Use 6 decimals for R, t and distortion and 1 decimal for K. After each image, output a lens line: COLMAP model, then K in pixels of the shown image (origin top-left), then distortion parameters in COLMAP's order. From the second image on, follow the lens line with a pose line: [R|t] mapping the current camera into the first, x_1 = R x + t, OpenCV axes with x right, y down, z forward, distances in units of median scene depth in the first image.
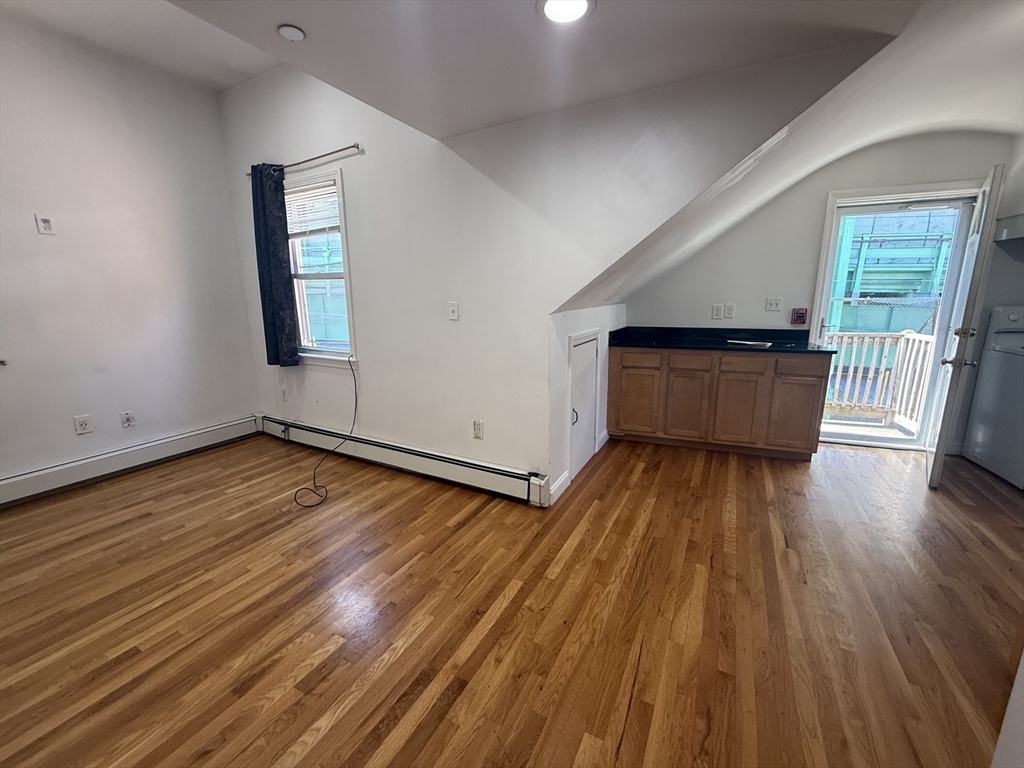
lens RADIAL K [[407.4, 0, 511.9], [0, 407.4, 380.9], [0, 0, 1]] dist [0.000603, -0.000127]
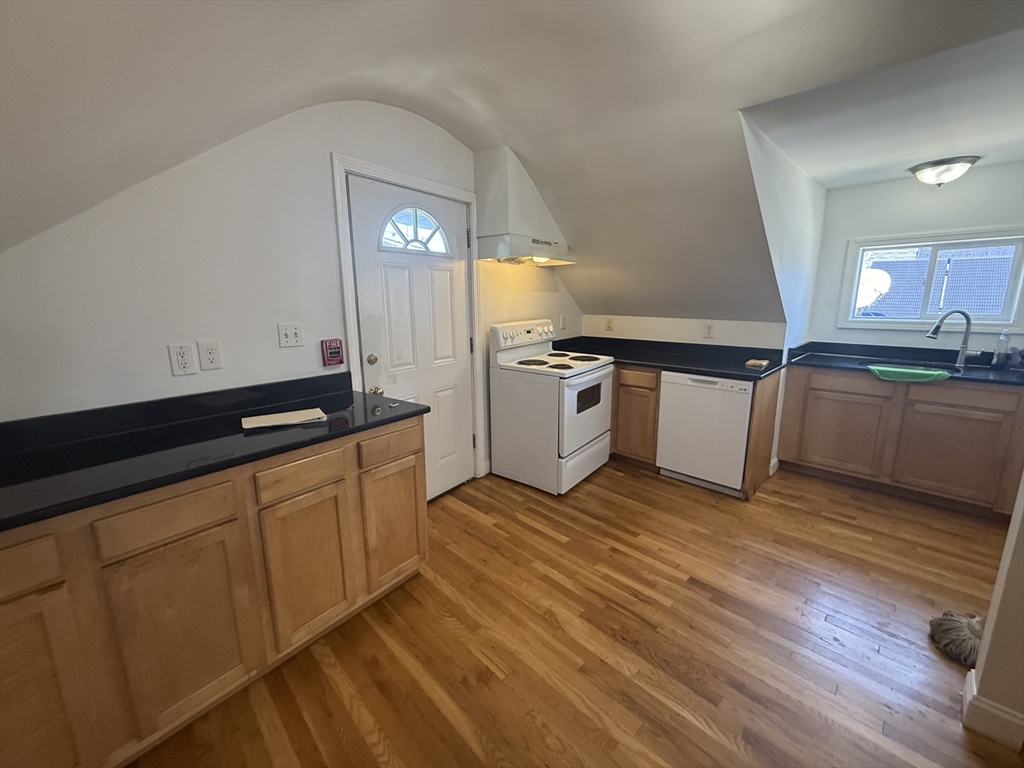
lens RADIAL K [[407.4, 0, 511.9], [0, 407.4, 380.9], [0, 0, 1]] dist [0.000603, -0.000127]
pose [[0.290893, -0.176533, 0.940329, 0.326079], [0.192591, 0.973516, 0.123185, -0.230563], [-0.937171, 0.145265, 0.317187, 0.916154]]
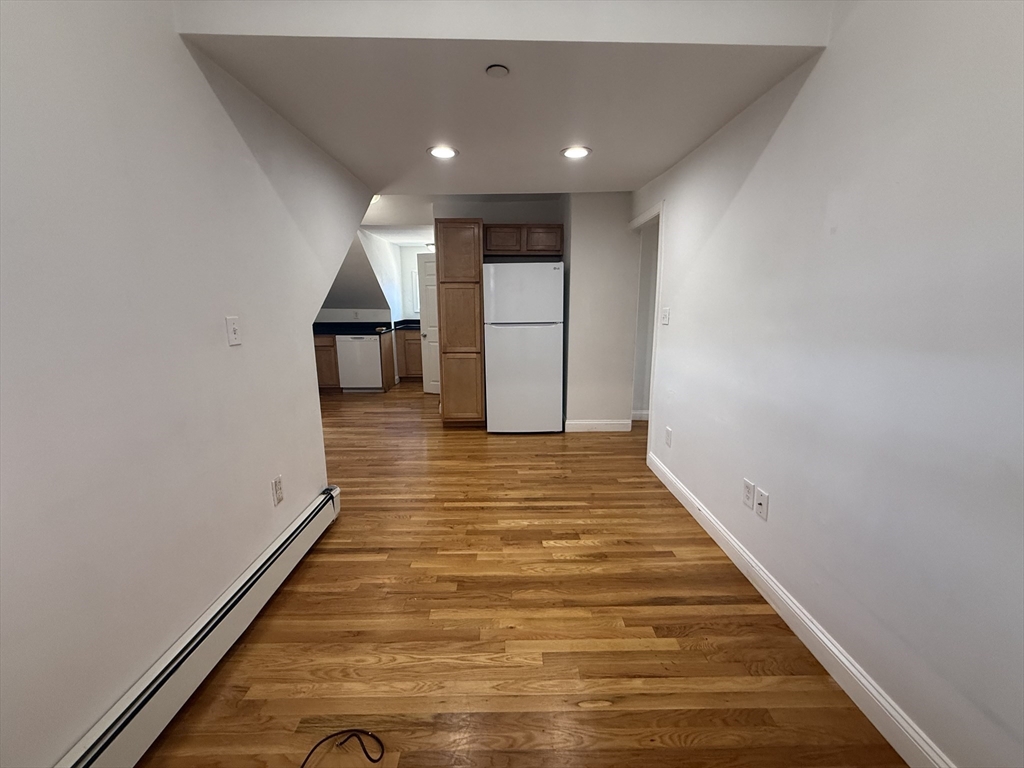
lens RADIAL K [[407.4, 0, 511.9], [0, 407.4, 380.9], [0, 0, 1]] dist [0.000603, -0.000127]
pose [[-0.491009, -0.155380, 0.857186, -1.102121], [0.181327, 0.944186, 0.275017, -0.234013], [-0.852074, 0.290466, -0.435429, 1.137811]]
